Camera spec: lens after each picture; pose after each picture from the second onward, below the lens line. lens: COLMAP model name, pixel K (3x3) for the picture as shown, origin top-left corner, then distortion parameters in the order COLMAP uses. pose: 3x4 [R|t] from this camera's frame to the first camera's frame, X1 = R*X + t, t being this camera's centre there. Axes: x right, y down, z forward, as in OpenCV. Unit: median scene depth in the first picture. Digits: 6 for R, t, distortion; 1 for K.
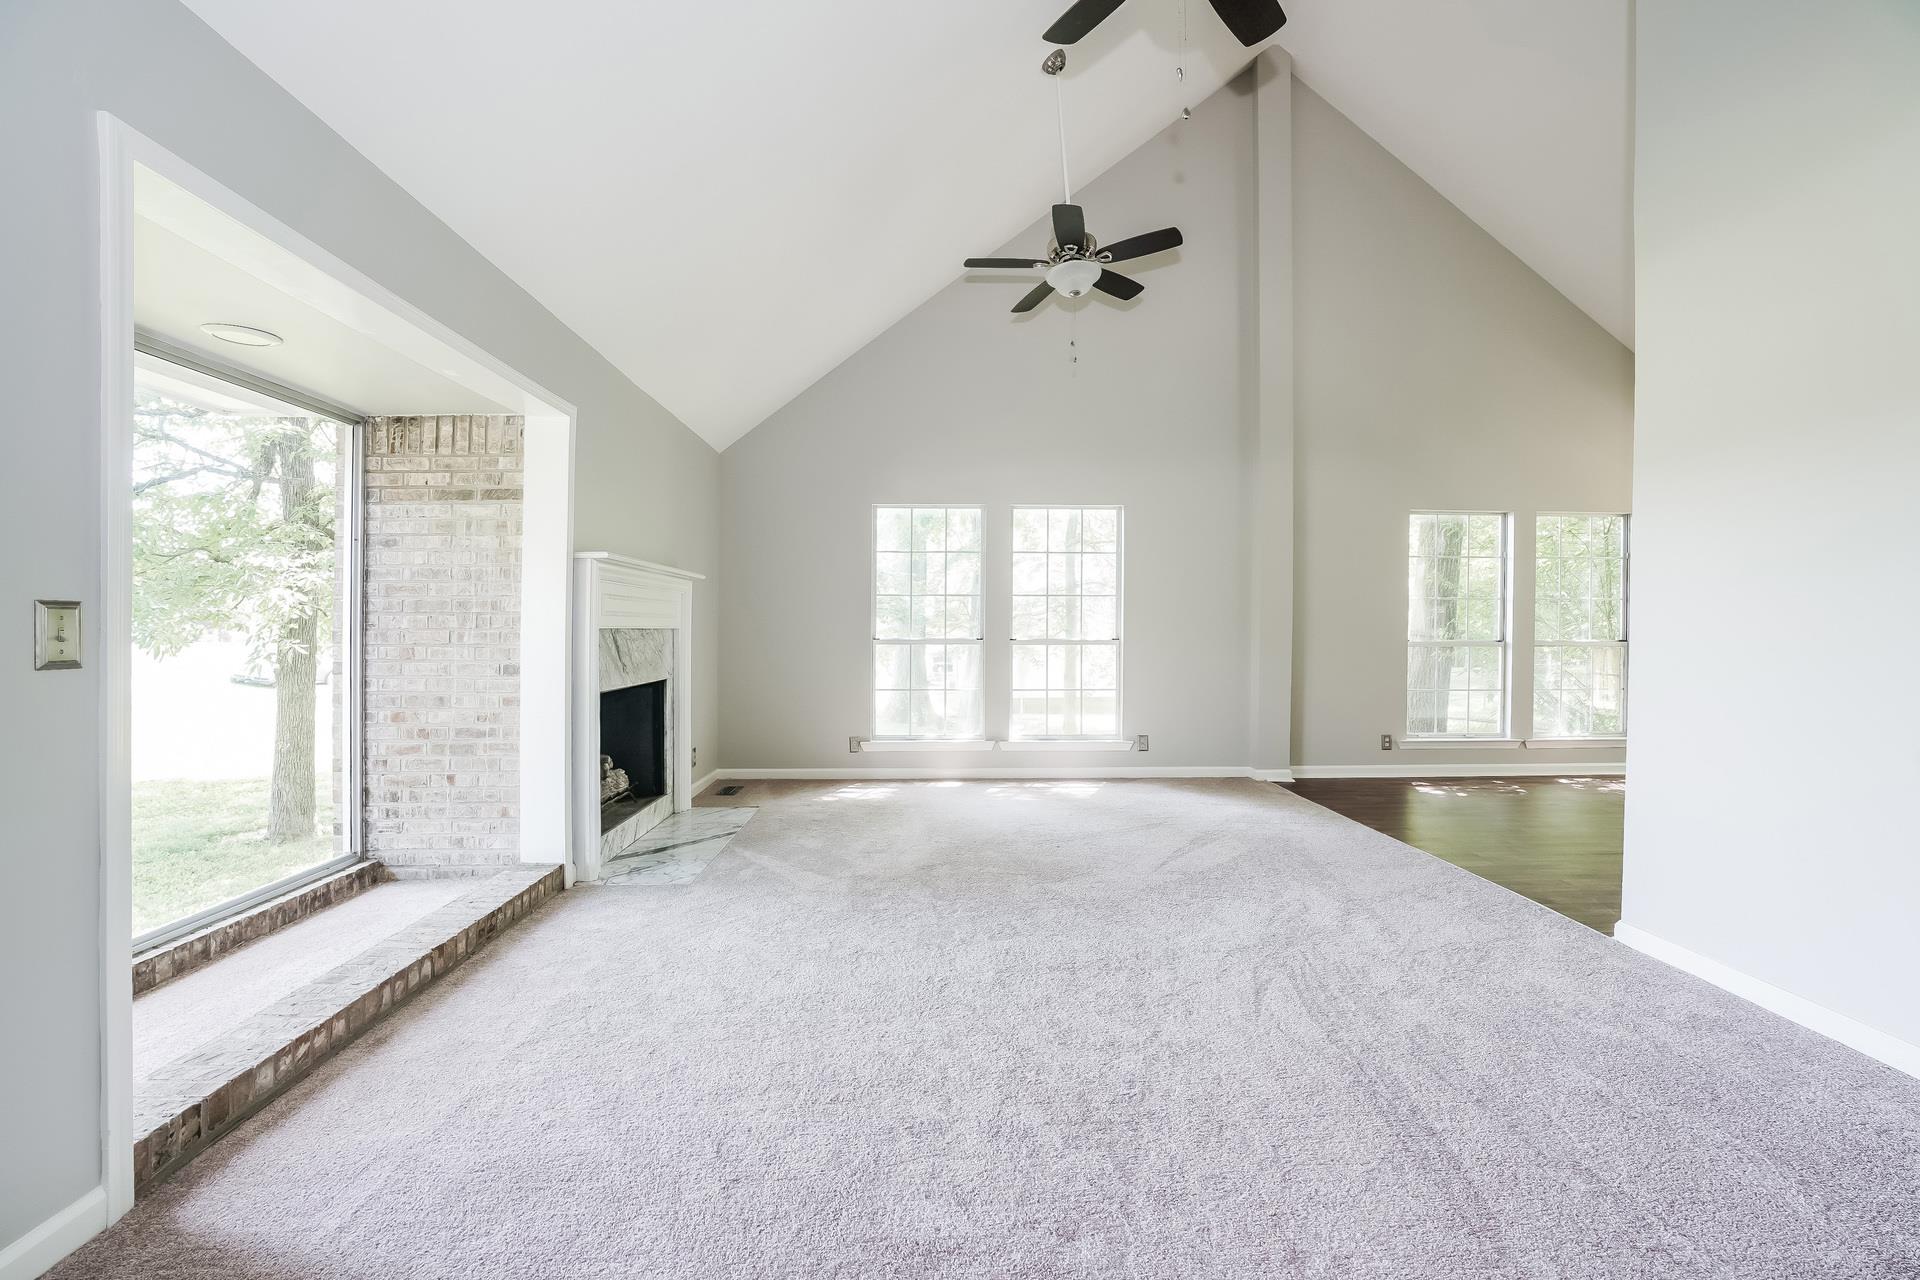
lens RADIAL K [[873.7, 0, 940.2], [0, 873.7, 635.3], [0, 0, 1]] dist [-0.034105, 0.019524]
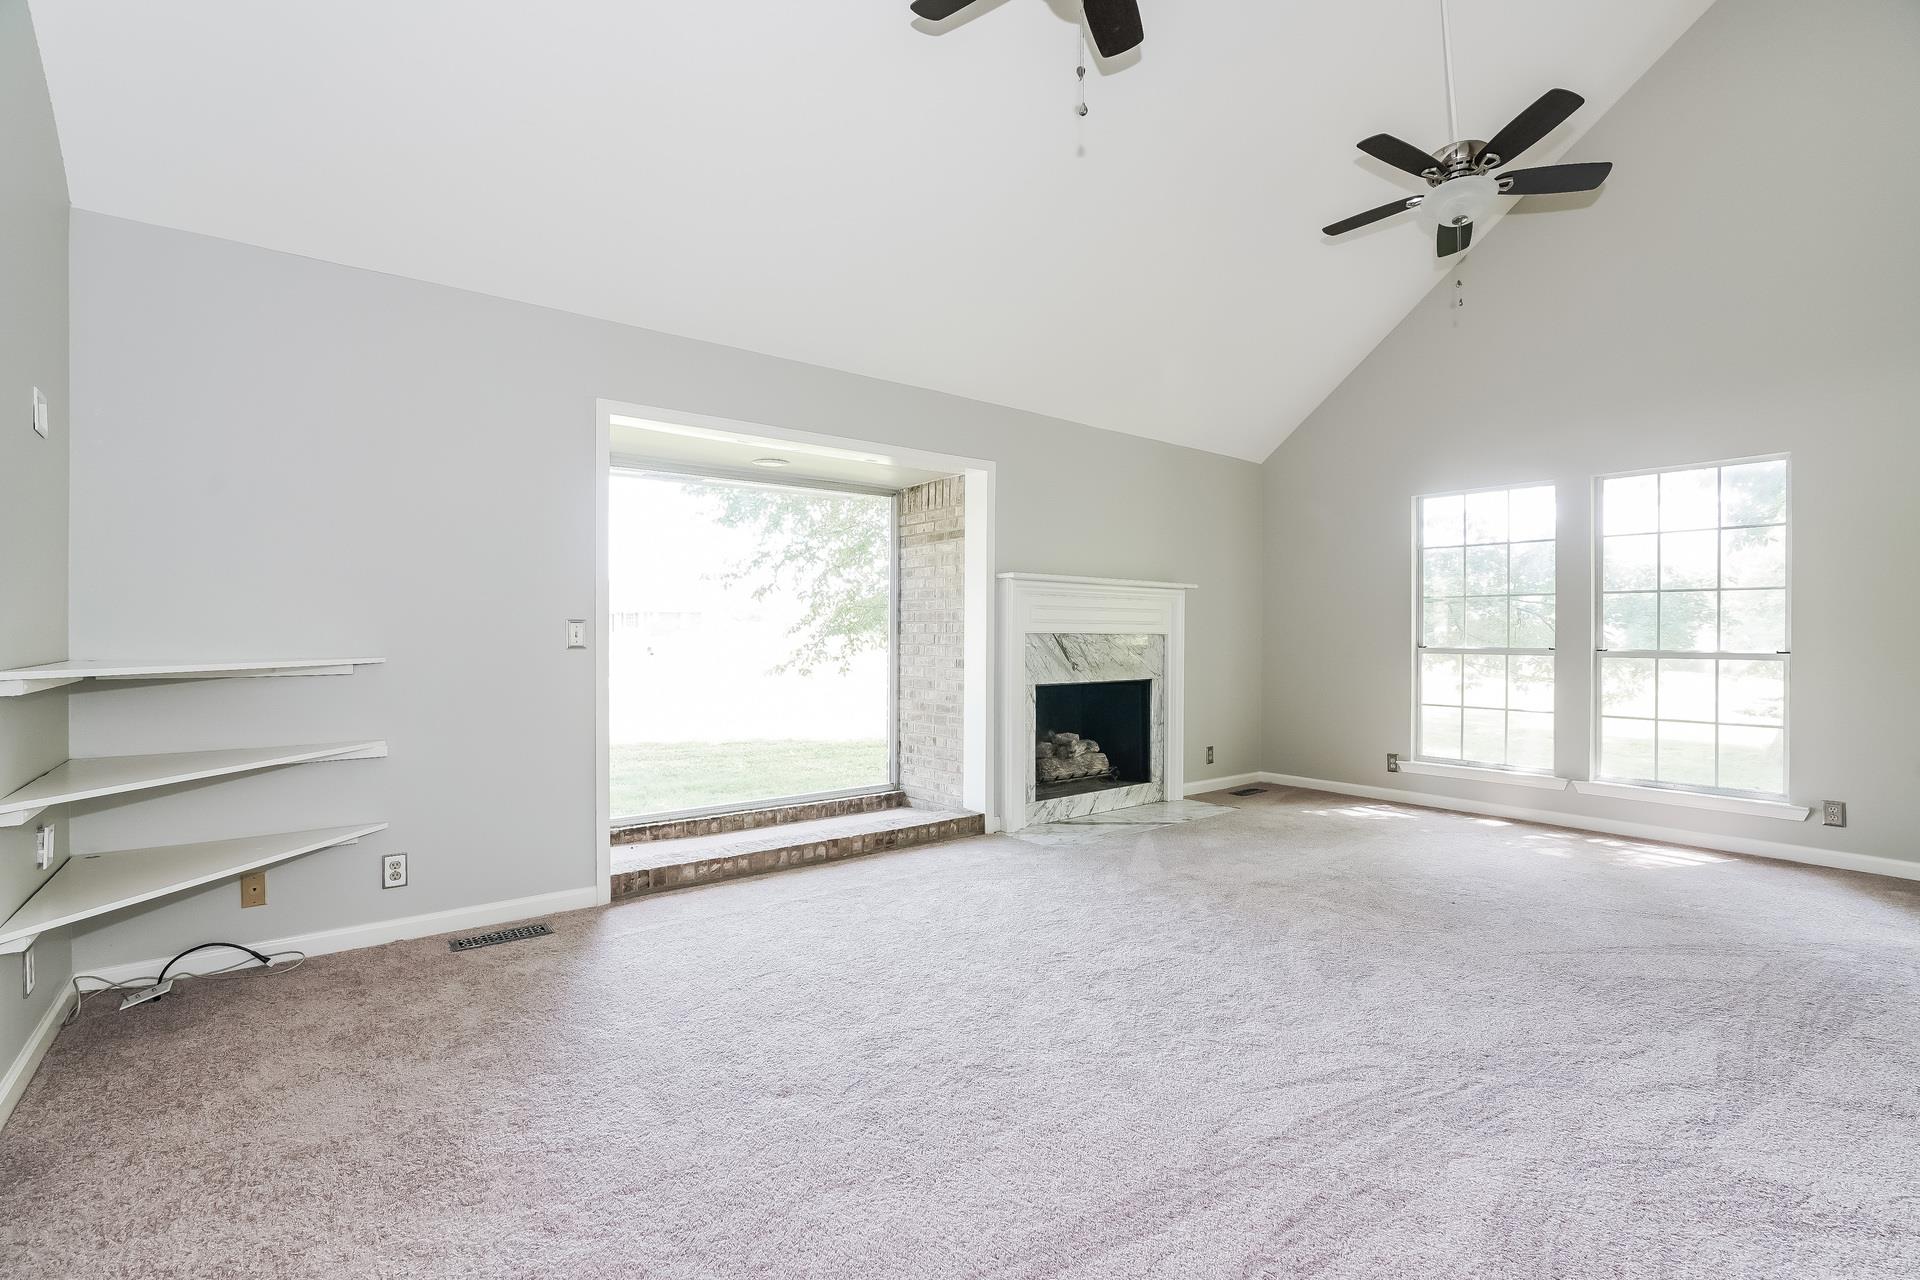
lens RADIAL K [[873.7, 0, 940.2], [0, 873.7, 635.3], [0, 0, 1]] dist [-0.034105, 0.019524]
pose [[0.608012, 0.005880, -0.793906, 0.561773], [-0.007893, 0.999968, 0.001362, -0.006106], [0.793888, 0.005439, 0.608039, 0.147673]]
